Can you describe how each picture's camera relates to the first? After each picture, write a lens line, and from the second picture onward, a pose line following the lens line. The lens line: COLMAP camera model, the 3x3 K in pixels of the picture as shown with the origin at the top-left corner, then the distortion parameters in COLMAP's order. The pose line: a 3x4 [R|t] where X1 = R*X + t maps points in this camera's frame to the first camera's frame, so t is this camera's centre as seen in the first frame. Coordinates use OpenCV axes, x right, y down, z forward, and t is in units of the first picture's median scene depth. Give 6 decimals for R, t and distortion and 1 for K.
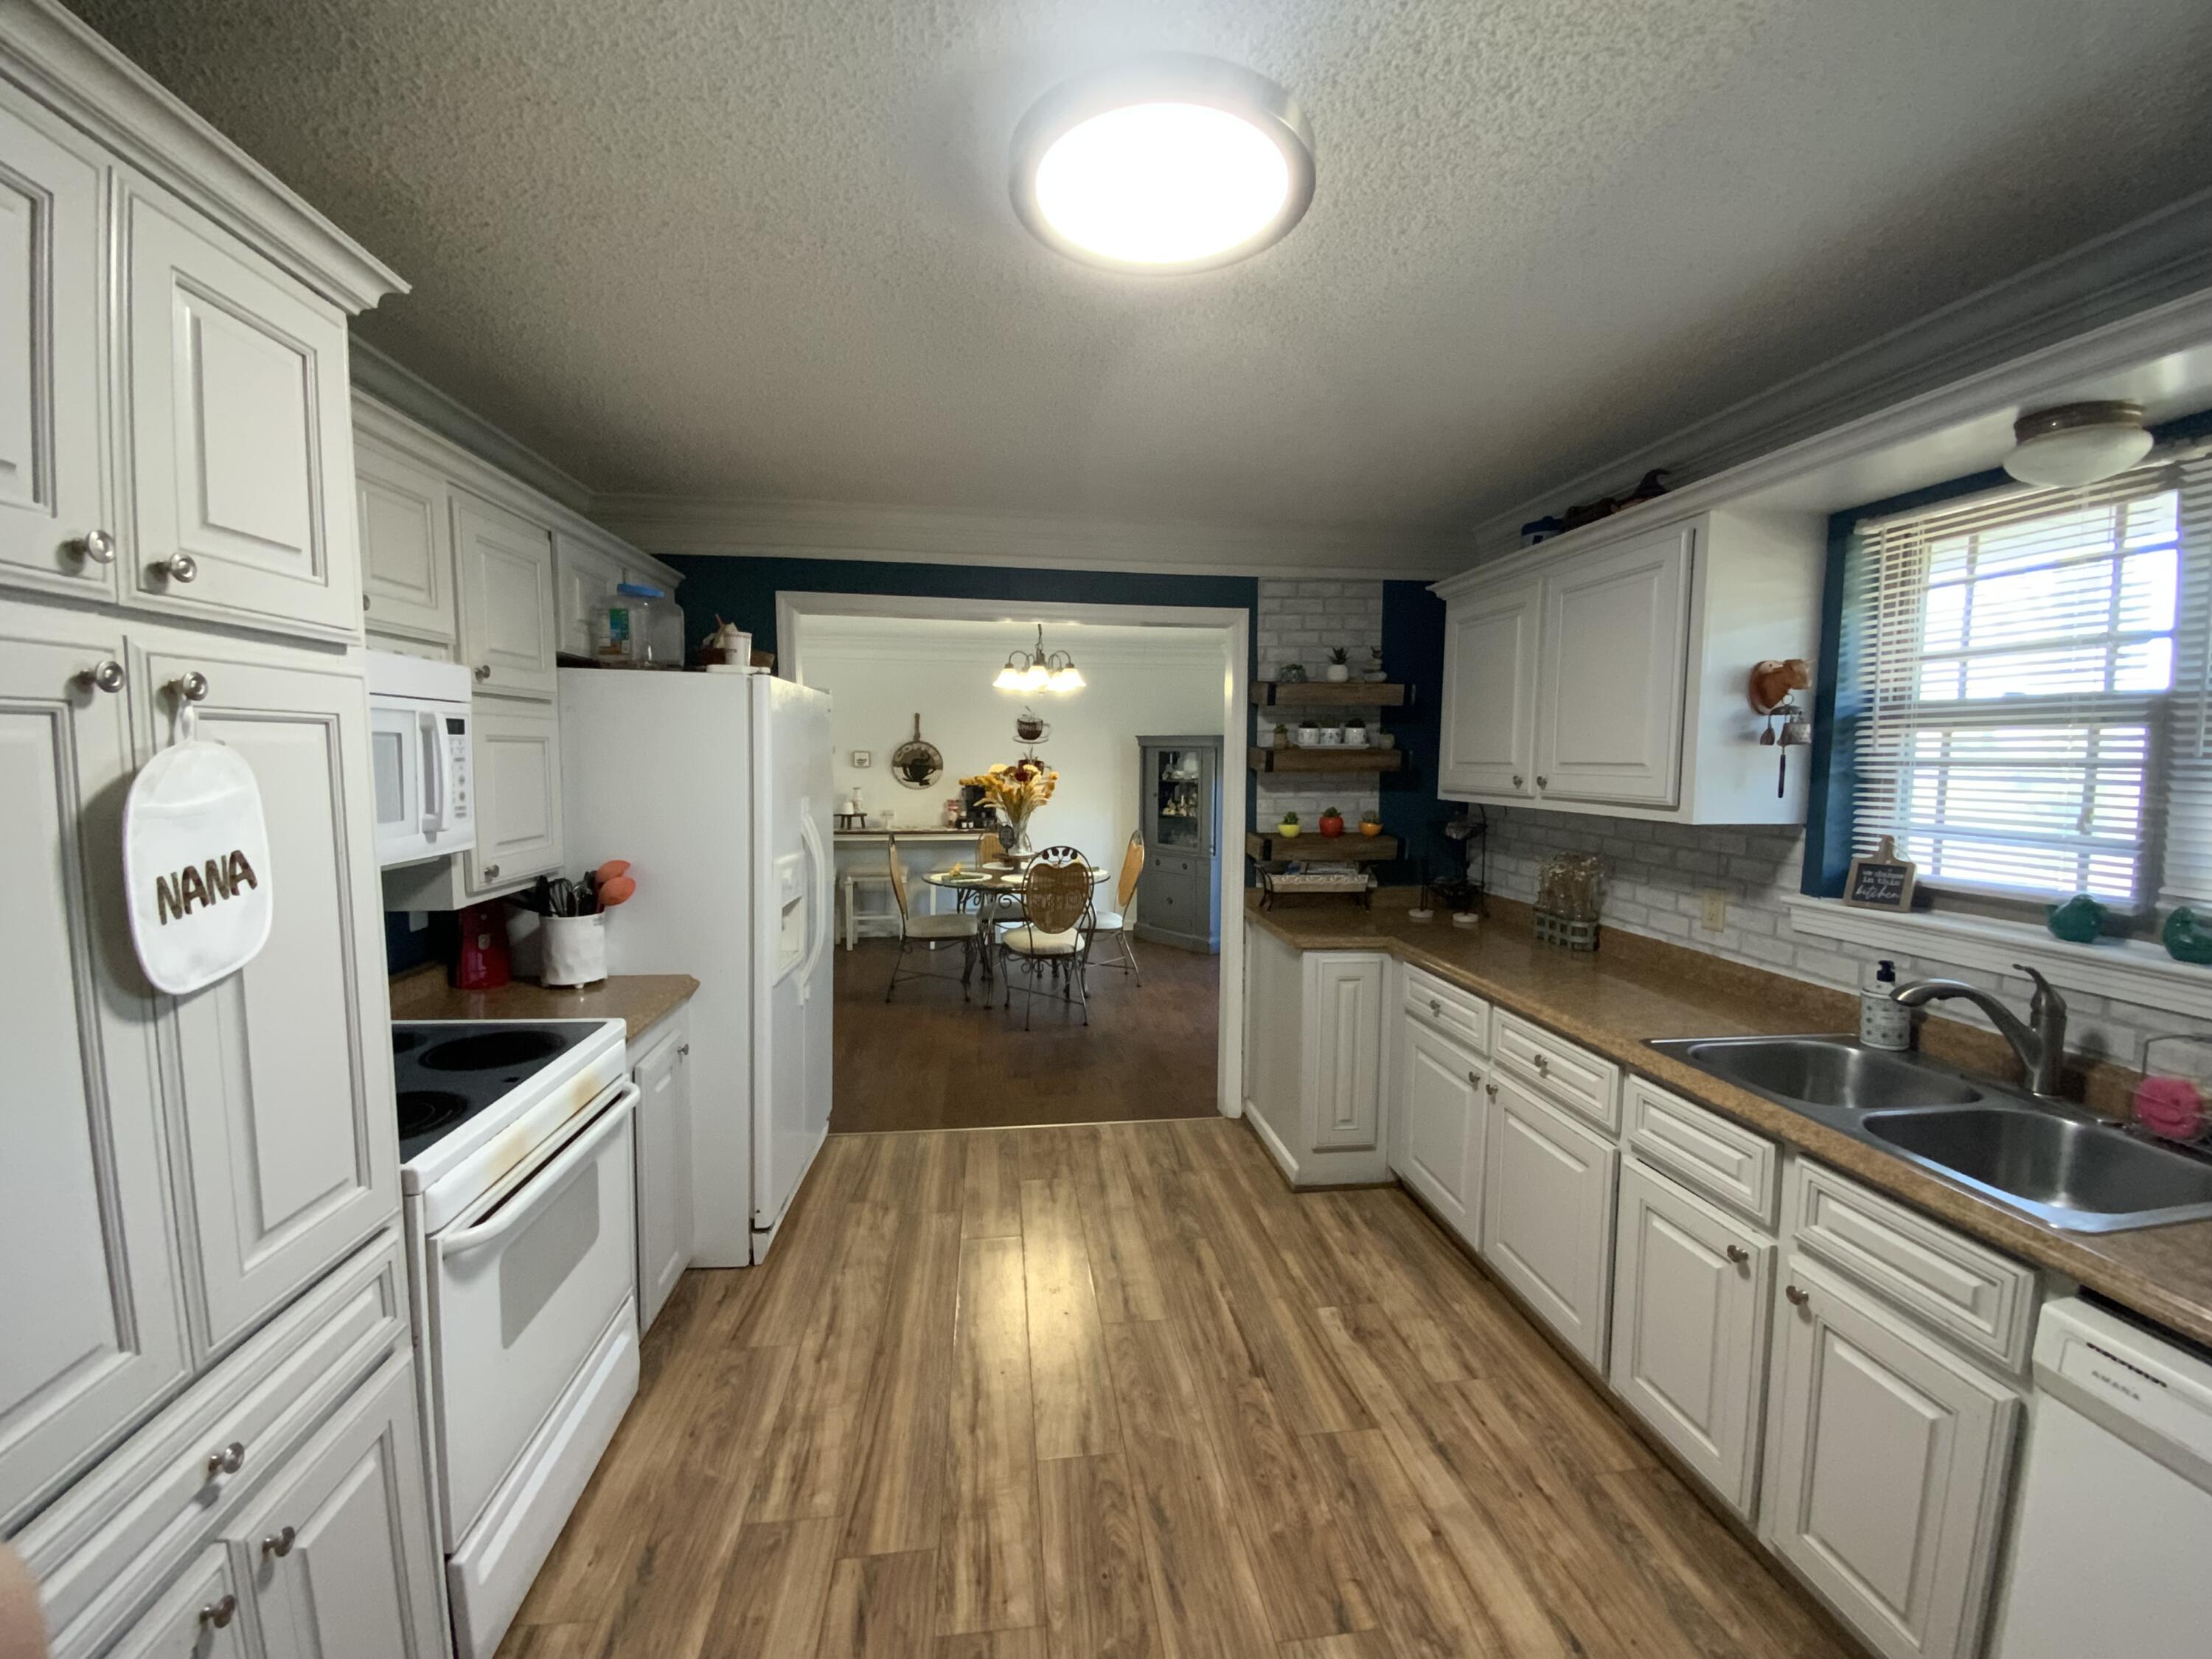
lens RADIAL K [[897.5, 0, 1091.8], [0, 897.5, 831.9], [0, 0, 1]] dist [-0.022212, -0.003192]
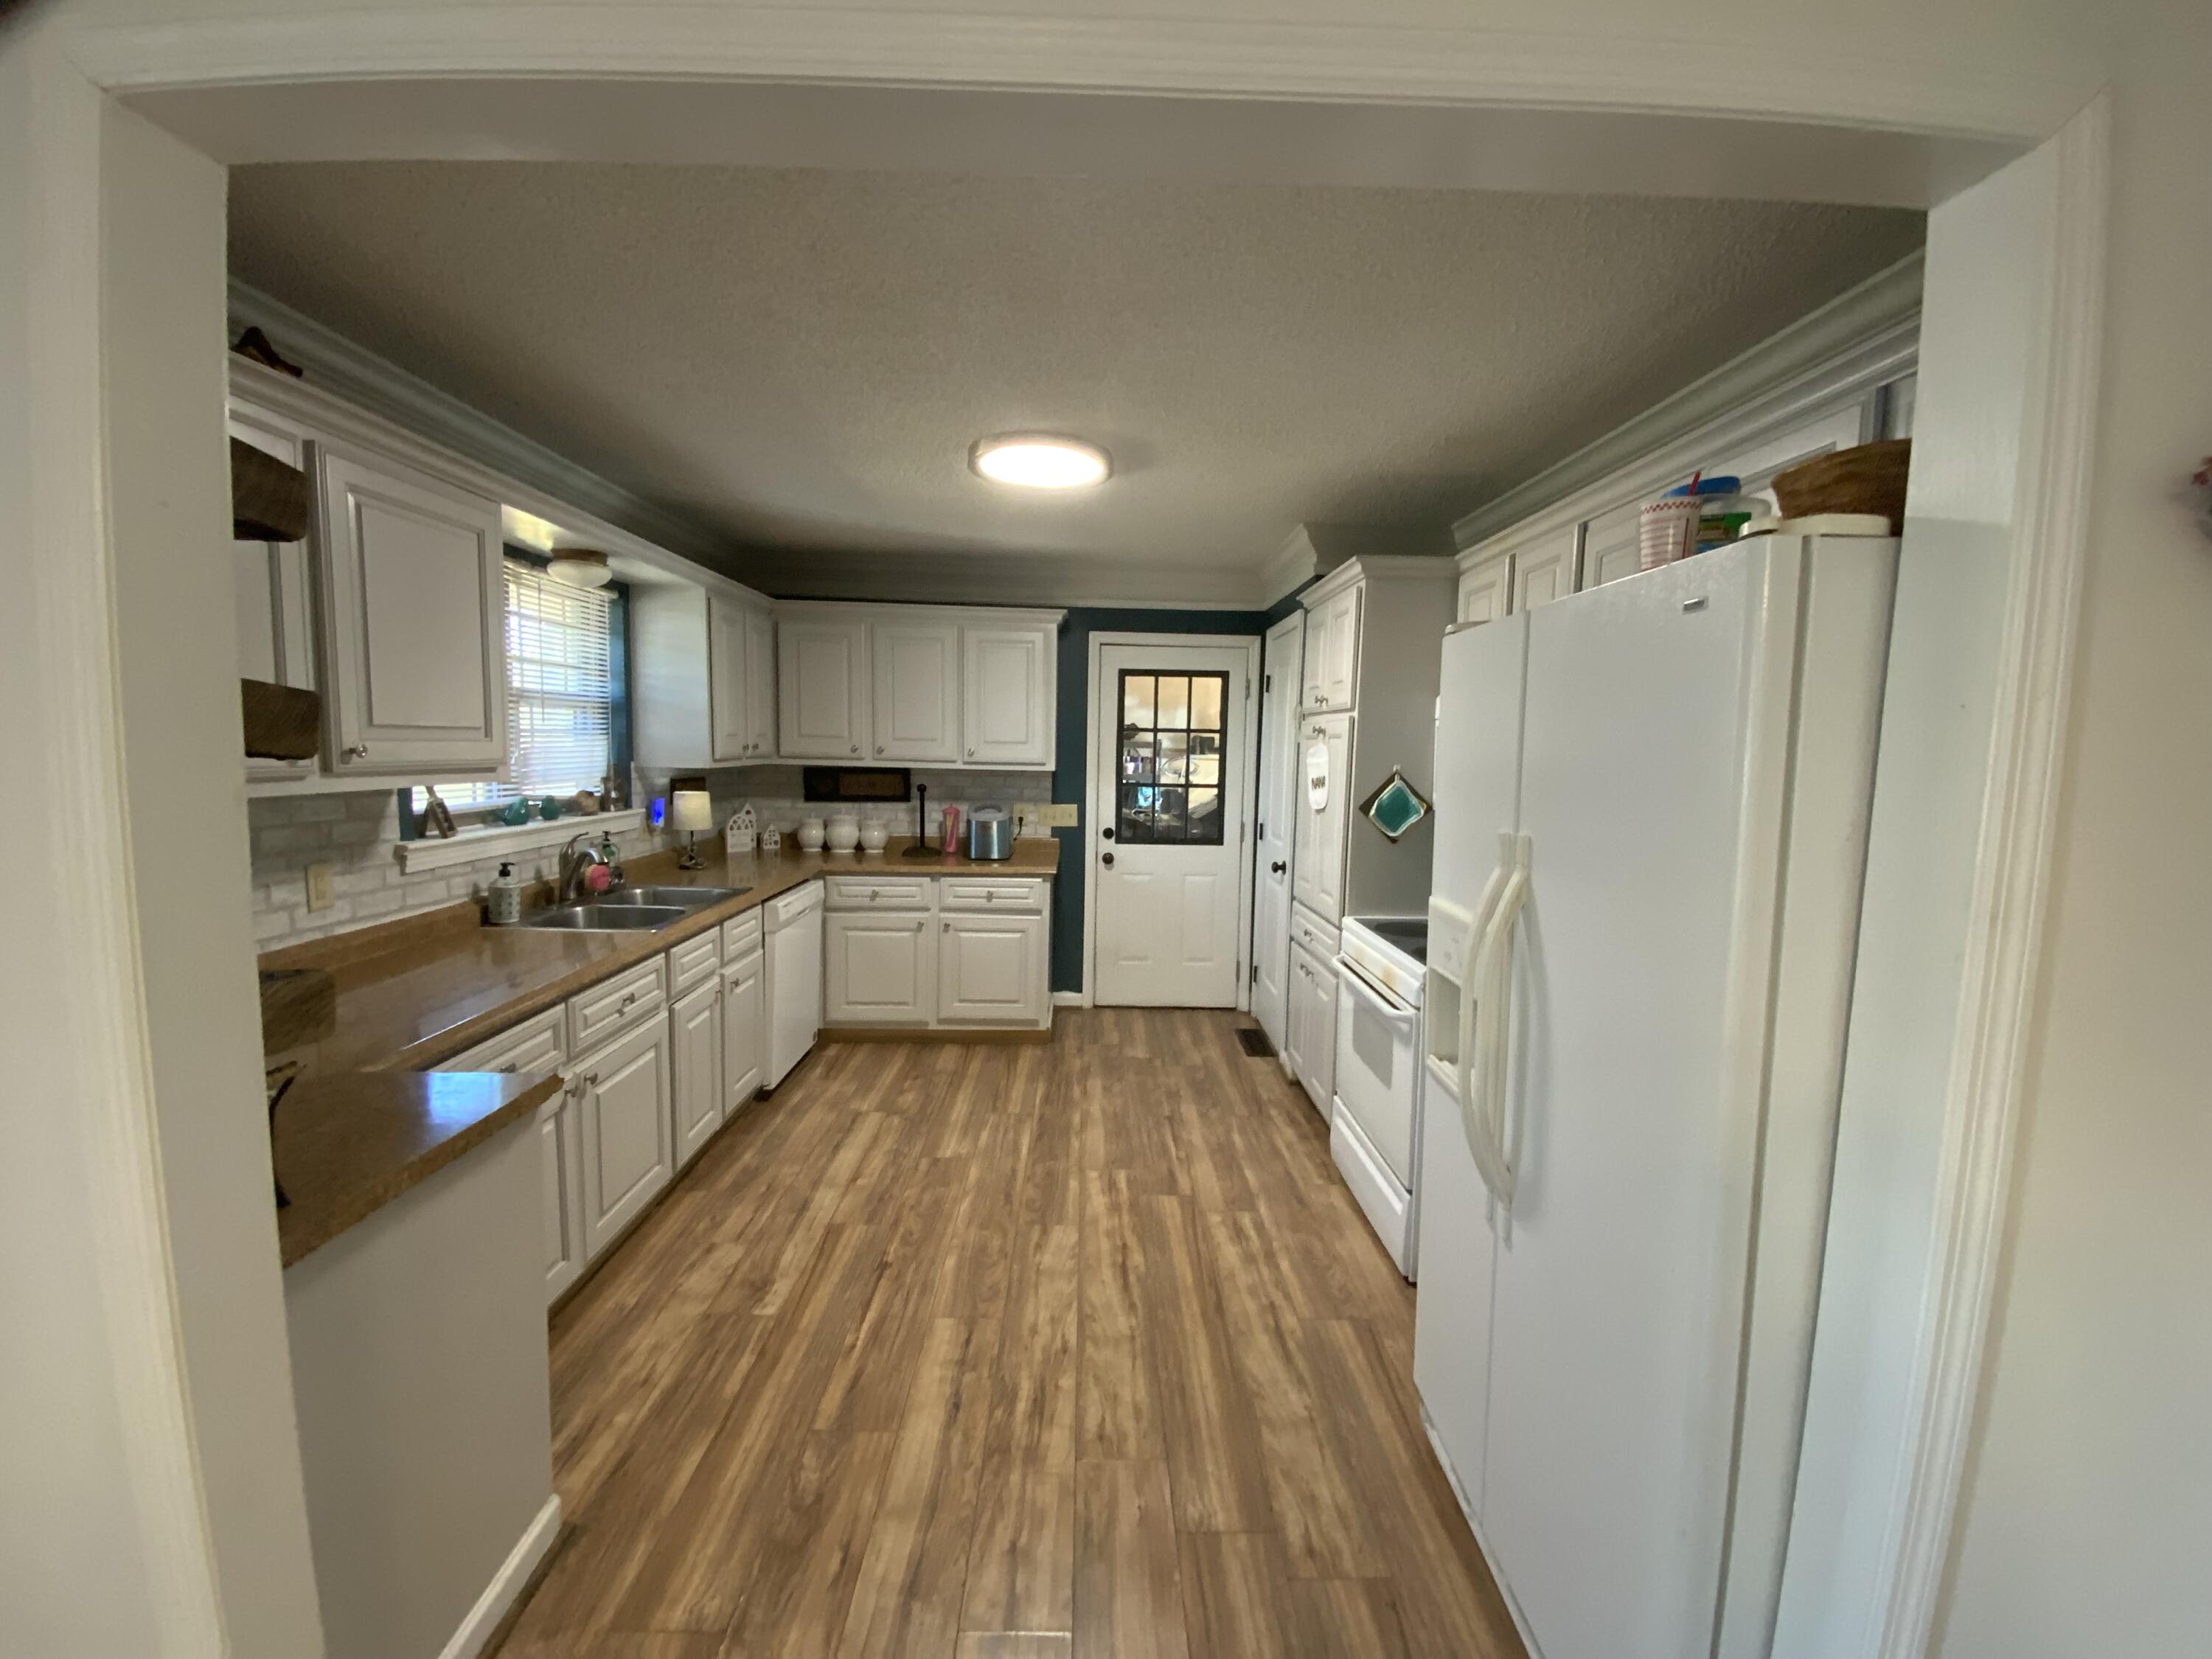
lens RADIAL K [[897.5, 0, 1103.0], [0, 897.5, 824.2], [0, 0, 1]] dist [-0.022212, -0.003192]
pose [[-0.995429, -0.041200, 0.086157, -0.186562], [-0.026005, 0.985002, 0.170569, -0.176824], [-0.091892, 0.167549, -0.981572, 2.162277]]
